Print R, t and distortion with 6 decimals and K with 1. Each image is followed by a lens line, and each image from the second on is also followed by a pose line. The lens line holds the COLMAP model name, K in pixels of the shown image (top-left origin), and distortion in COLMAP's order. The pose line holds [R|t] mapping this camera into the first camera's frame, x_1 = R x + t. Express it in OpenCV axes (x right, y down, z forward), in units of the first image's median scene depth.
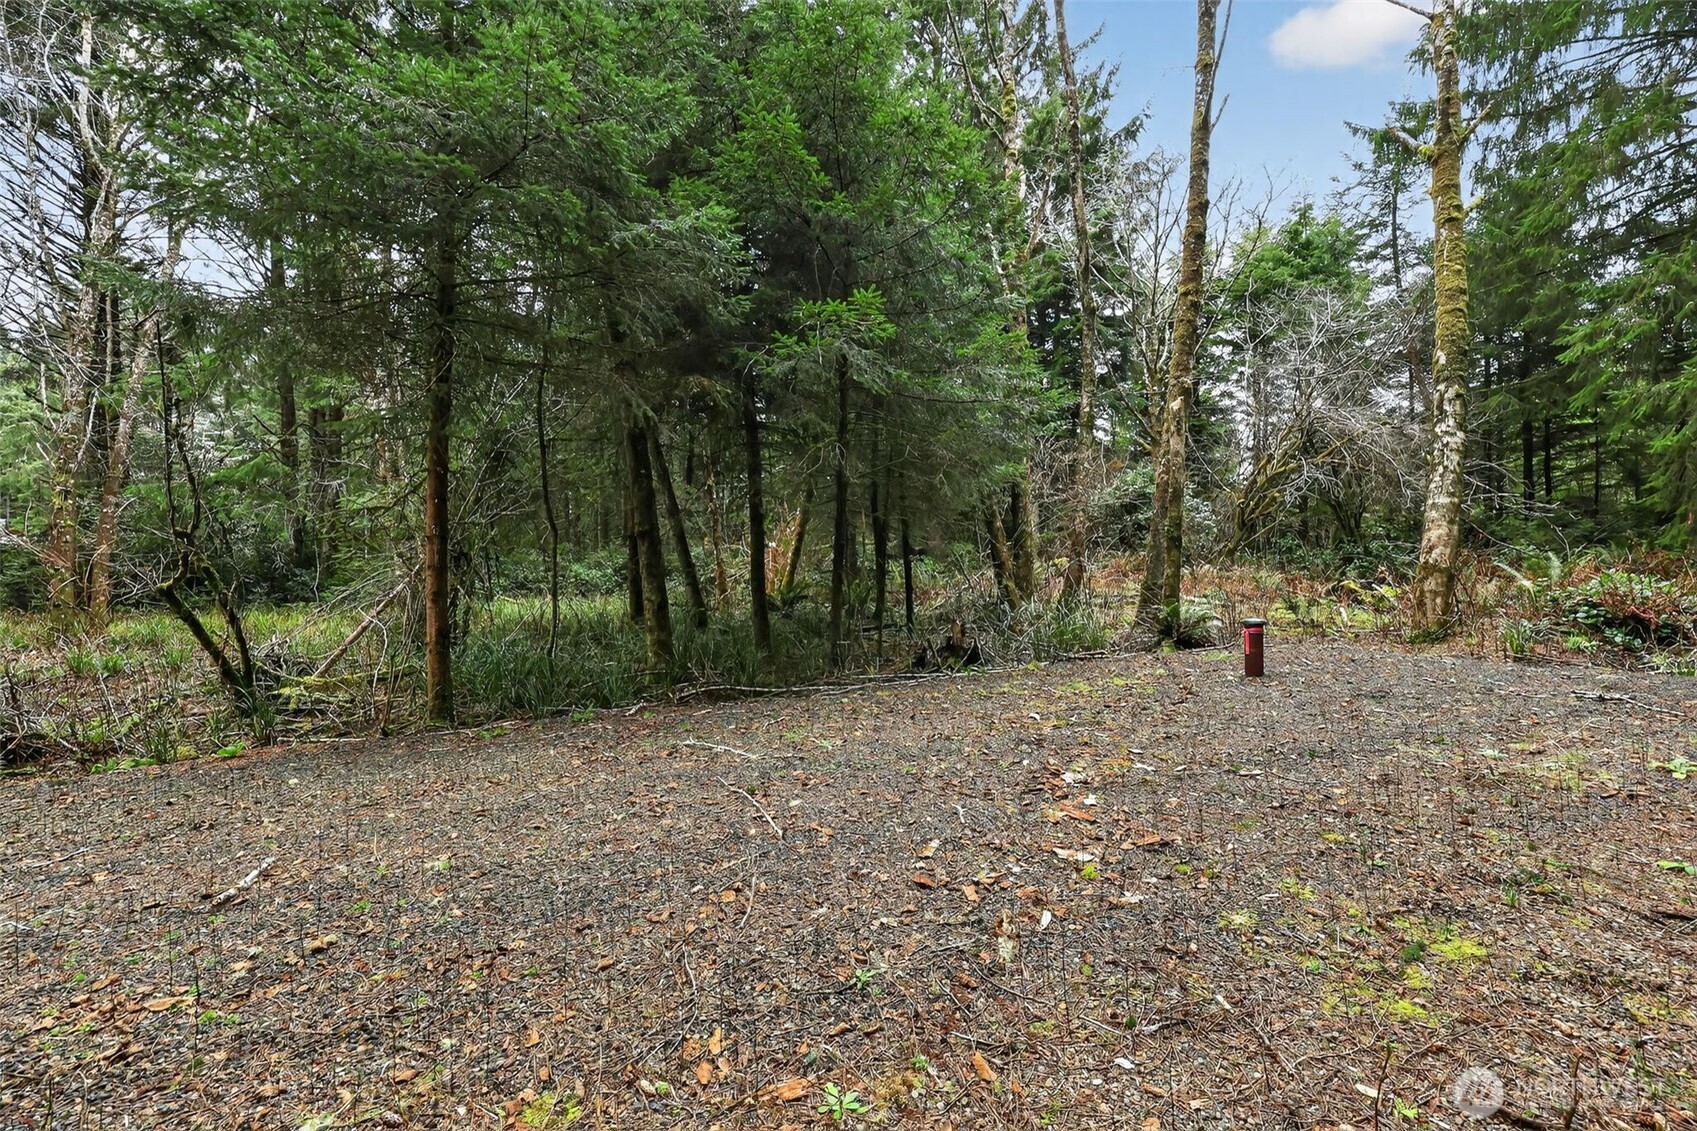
lens RADIAL K [[670.2, 0, 846.2], [0, 670.2, 567.0], [0, 0, 1]] dist [0.001320, 0.000064]
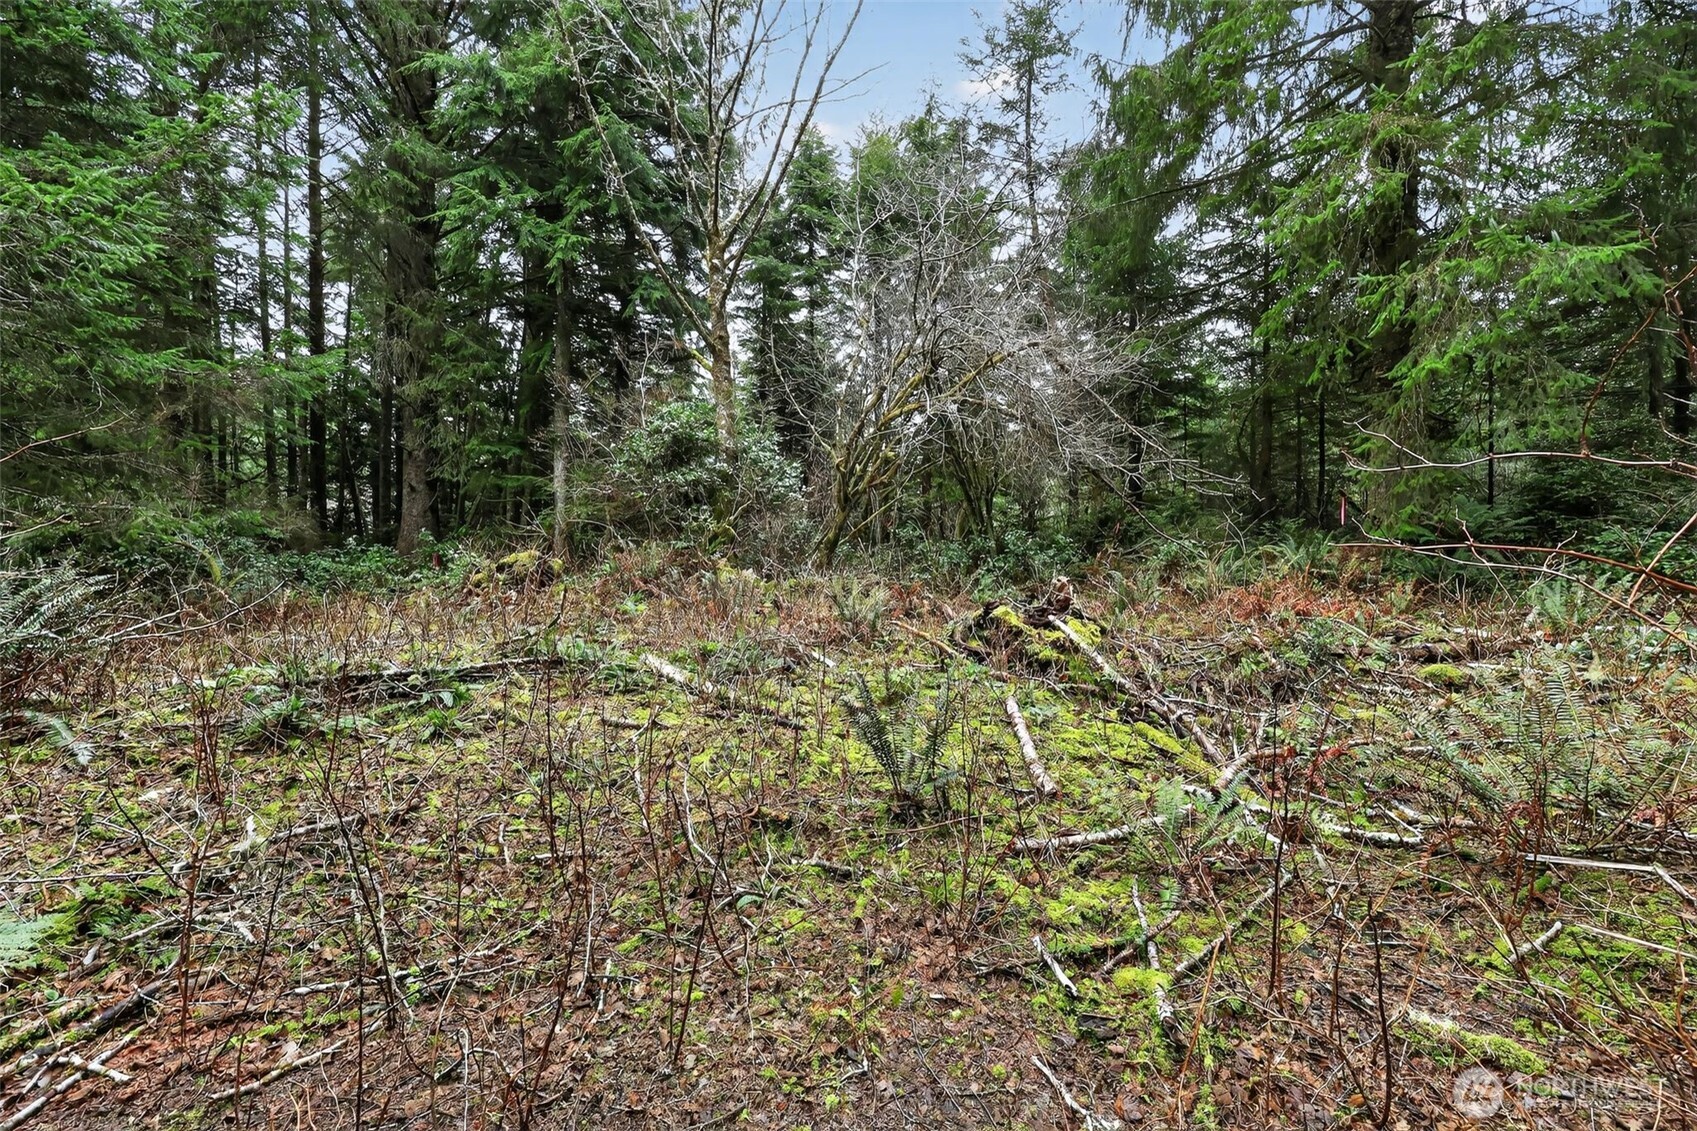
lens RADIAL K [[670.2, 0, 849.1], [0, 670.2, 564.6], [0, 0, 1]] dist [0.001320, 0.000064]
pose [[0.885802, 0.004890, 0.464038, 0.301414], [-0.007454, 0.999965, 0.003690, -0.005765], [-0.464004, -0.006728, 0.885808, 0.438496]]
